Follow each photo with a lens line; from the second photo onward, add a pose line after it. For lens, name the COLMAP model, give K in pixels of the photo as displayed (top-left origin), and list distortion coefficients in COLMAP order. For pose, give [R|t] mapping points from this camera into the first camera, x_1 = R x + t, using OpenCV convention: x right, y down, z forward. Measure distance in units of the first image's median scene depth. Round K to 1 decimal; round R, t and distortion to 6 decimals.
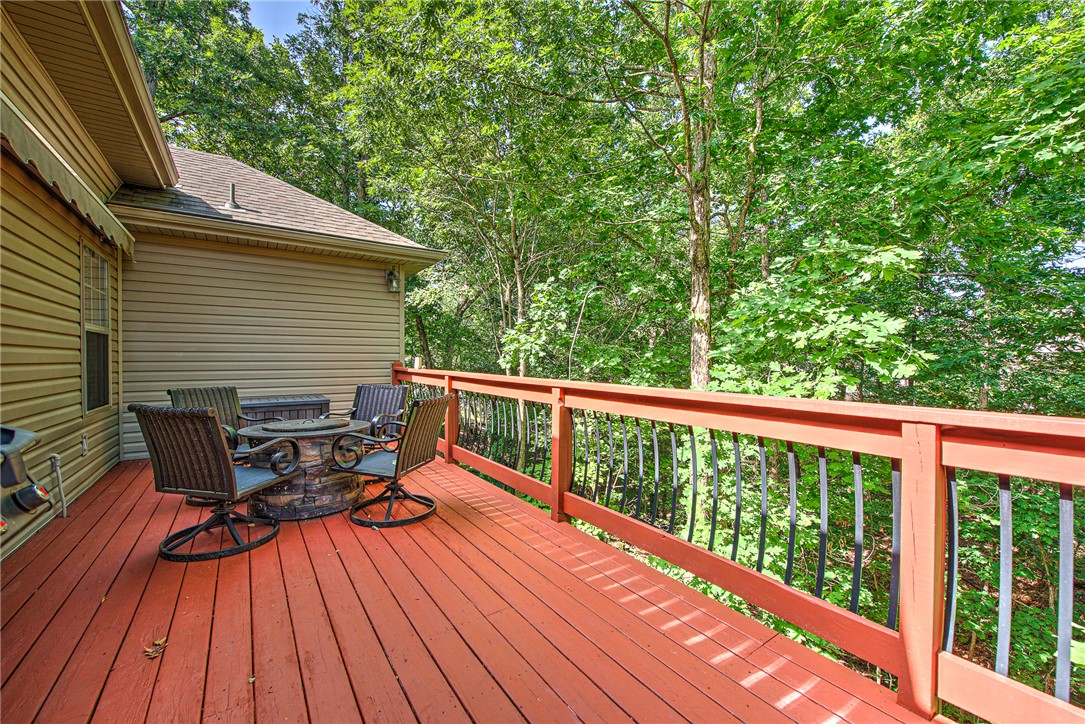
lens RADIAL K [[437.6, 0, 542.5], [0, 437.6, 362.0], [0, 0, 1]] dist [-0.001090, -0.000094]
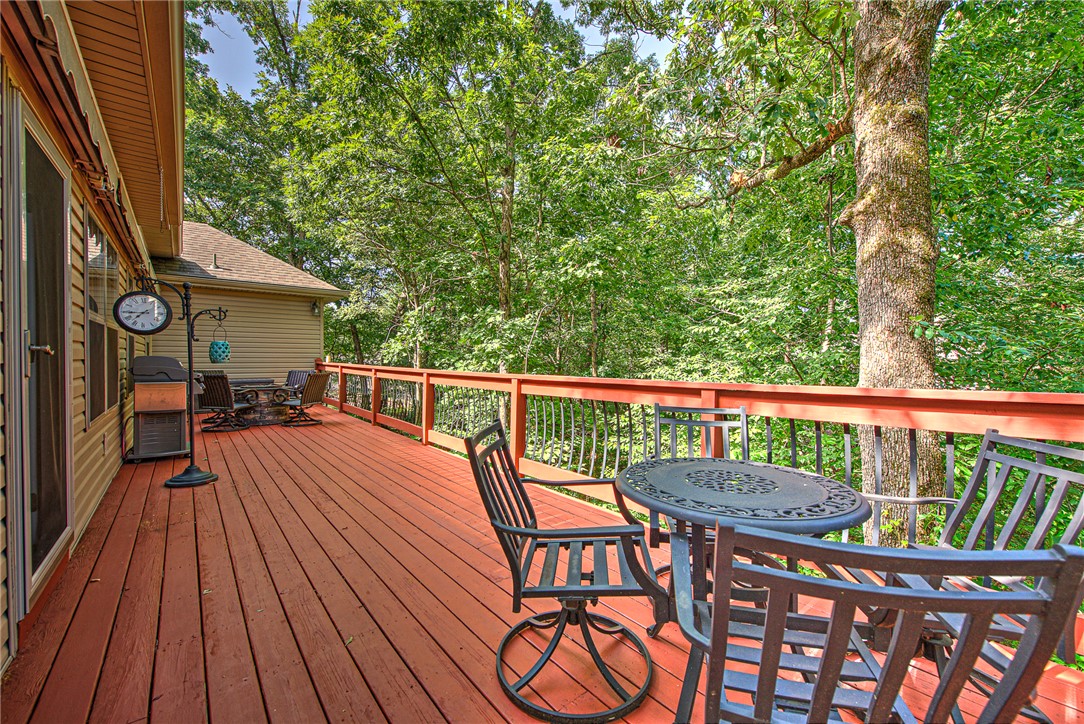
lens RADIAL K [[437.2, 0, 542.0], [0, 437.2, 362.0], [0, 0, 1]] dist [-0.001090, -0.000094]
pose [[0.996130, 0.003060, 0.087834, 0.437194], [-0.003040, 0.999995, -0.000358, 0.012841], [-0.087835, 0.000090, 0.996135, -0.852681]]
